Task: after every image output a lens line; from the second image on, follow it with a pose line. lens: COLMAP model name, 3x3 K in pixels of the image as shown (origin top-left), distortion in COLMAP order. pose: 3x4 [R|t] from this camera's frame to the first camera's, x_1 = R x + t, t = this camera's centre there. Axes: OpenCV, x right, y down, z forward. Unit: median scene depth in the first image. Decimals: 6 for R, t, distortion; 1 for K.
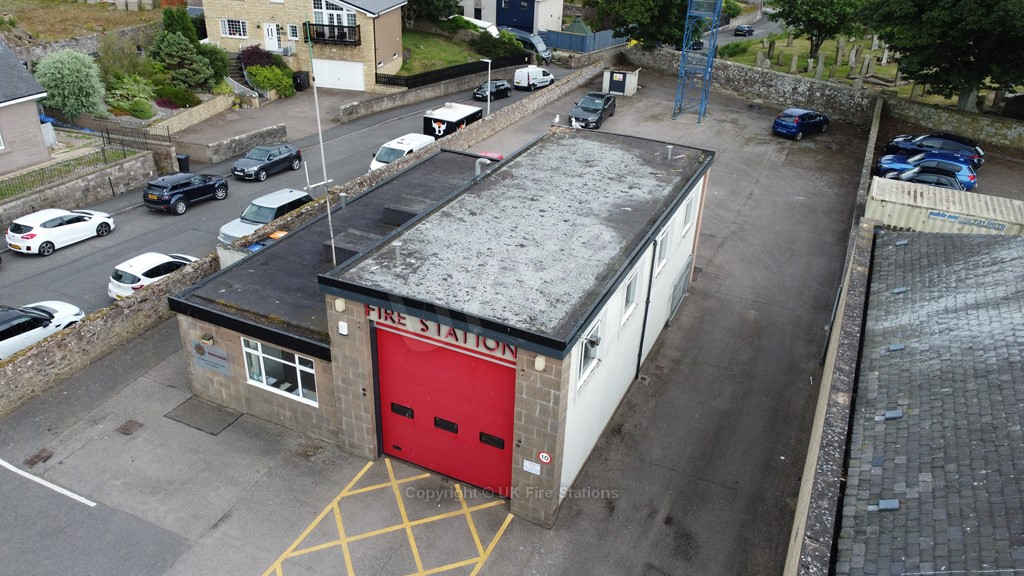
lens RADIAL K [[775.3, 0, 512.0], [0, 775.3, 288.0], [0, 0, 1]] dist [0.007814, -0.009479]
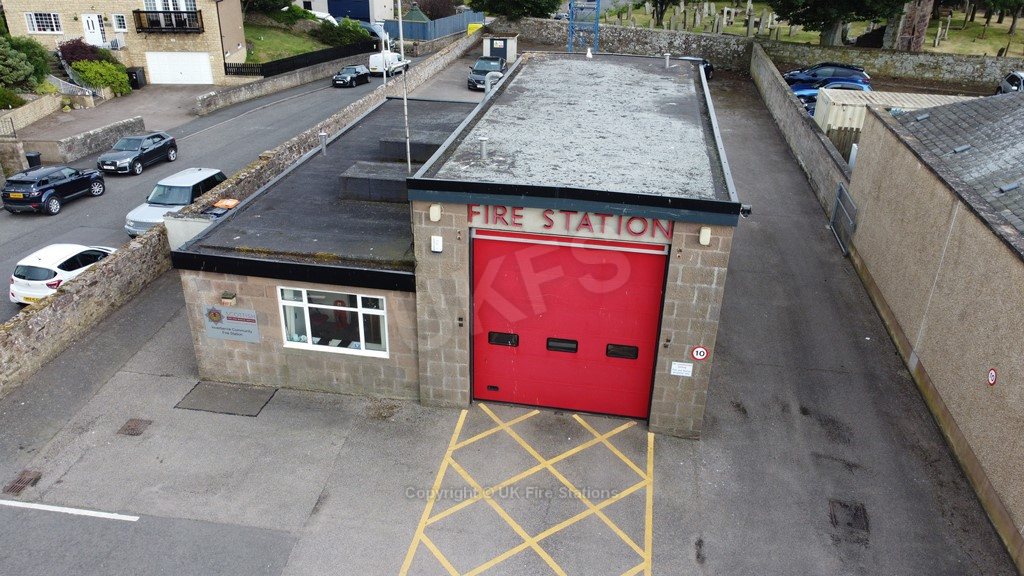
lens RADIAL K [[775.3, 0, 512.0], [0, 775.3, 288.0], [0, 0, 1]] dist [0.007814, -0.009479]
pose [[0.962807, -0.132425, 0.235513, -0.253256], [0.137588, 0.990474, -0.005551, 0.084704], [-0.232535, 0.037749, 0.971855, 0.133531]]
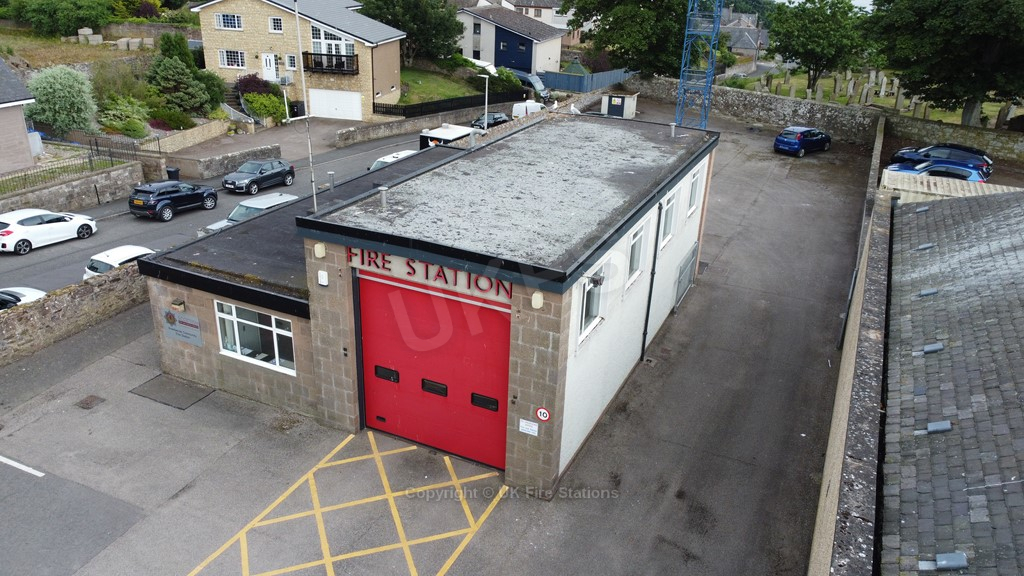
lens RADIAL K [[775.3, 0, 512.0], [0, 775.3, 288.0], [0, 0, 1]] dist [0.007814, -0.009479]
pose [[0.999996, 0.001802, 0.001942, 0.002957], [-0.001640, 0.996745, -0.080607, 0.101748], [-0.002081, 0.080603, 0.996744, 0.063869]]
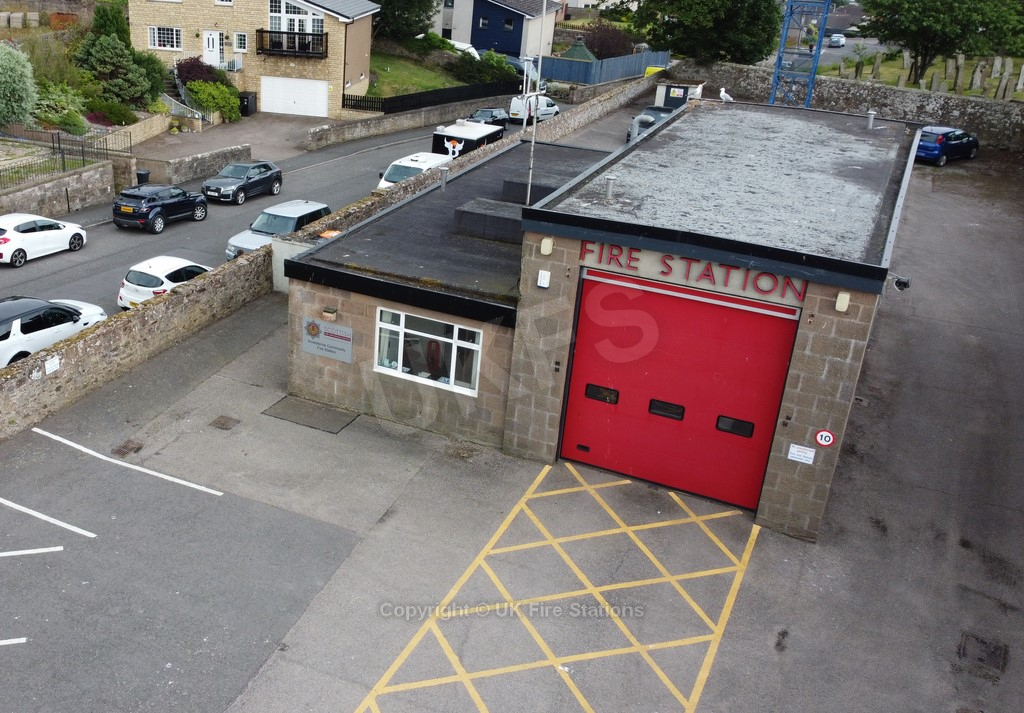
lens RADIAL K [[1043.7, 0, 335.1], [0, 1043.7, 348.1], [0, 0, 1]] dist [0.014442, -0.018697]
pose [[0.997327, 0.025449, -0.068487, -0.264688], [-0.031108, 0.996074, -0.082878, 0.162068], [0.066109, 0.084787, 0.994204, -0.056847]]
